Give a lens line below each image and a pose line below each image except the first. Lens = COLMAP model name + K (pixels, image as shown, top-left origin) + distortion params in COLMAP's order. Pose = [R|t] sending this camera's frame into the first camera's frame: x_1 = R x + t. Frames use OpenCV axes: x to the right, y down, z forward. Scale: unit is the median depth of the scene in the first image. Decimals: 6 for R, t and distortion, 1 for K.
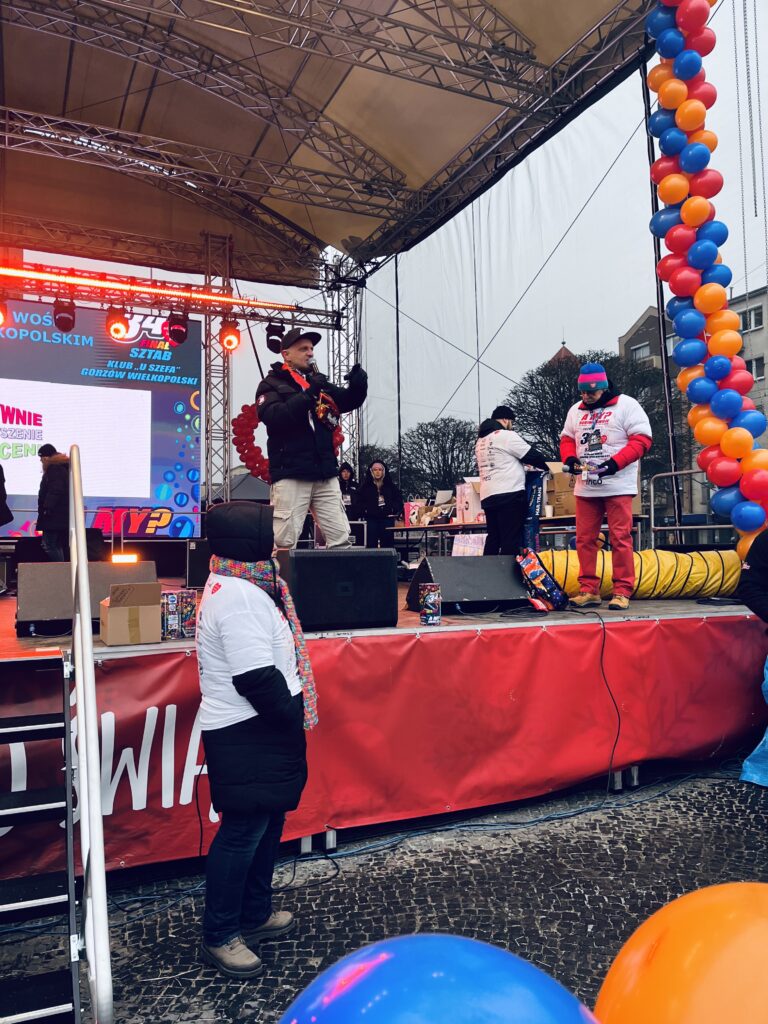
lens RADIAL K [[776.2, 0, 370.4], [0, 776.2, 516.3], [0, 0, 1]] dist [0.060816, -0.091025]
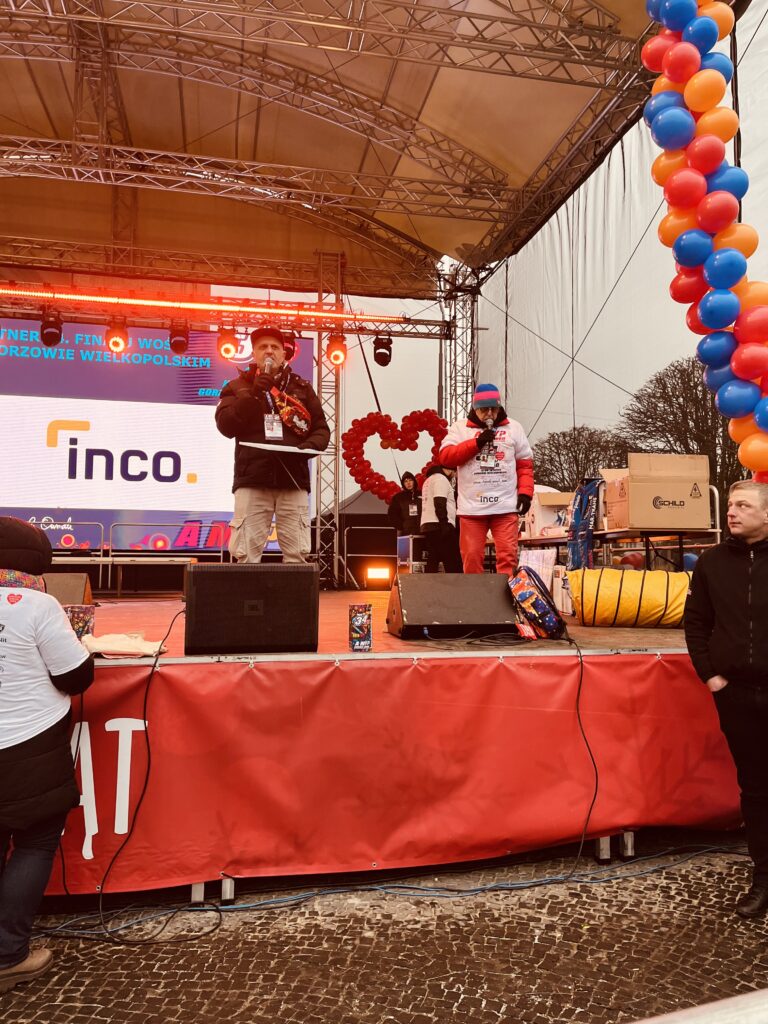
lens RADIAL K [[776.2, 0, 380.8], [0, 776.2, 504.1], [0, 0, 1]] dist [0.060816, -0.091025]
pose [[0.975522, -0.005275, -0.219837, 0.174344], [-0.002734, 0.999344, -0.036111, 0.002930], [0.219883, 0.035828, 0.974868, 0.081799]]
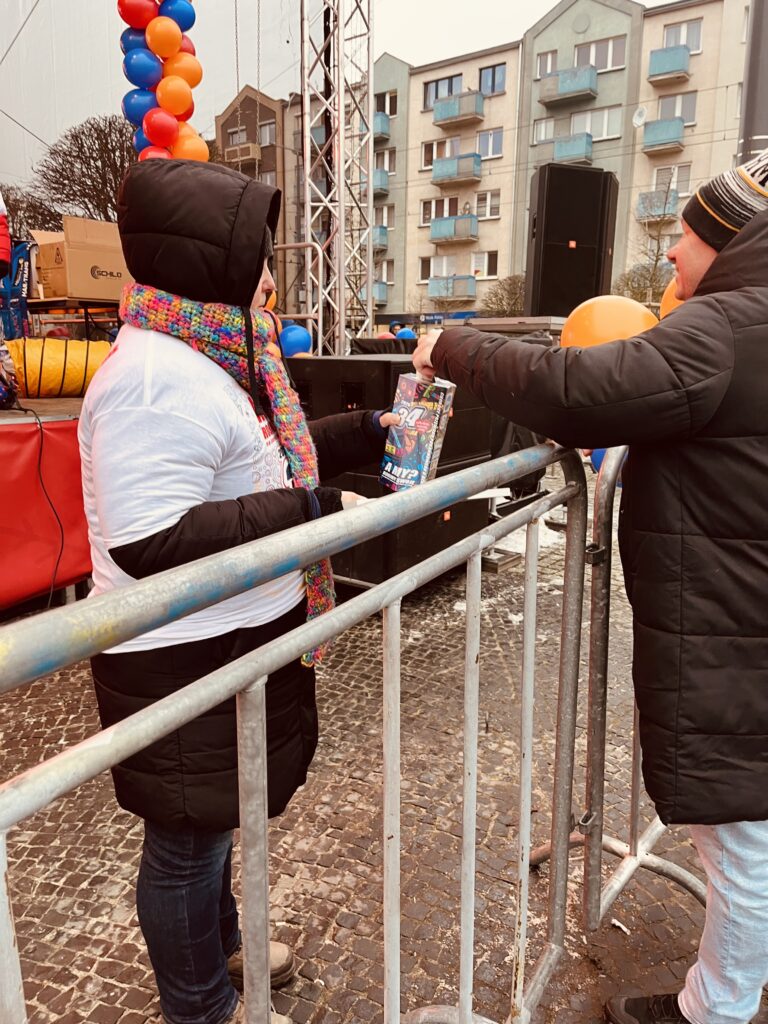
lens RADIAL K [[776.2, 0, 381.9], [0, 776.2, 516.7], [0, 0, 1]] dist [0.060816, -0.091025]
pose [[0.881569, -0.075630, 0.465957, 0.141459], [-0.042769, 0.970226, 0.238396, 0.010781], [-0.470113, -0.230091, 0.852087, 0.048646]]
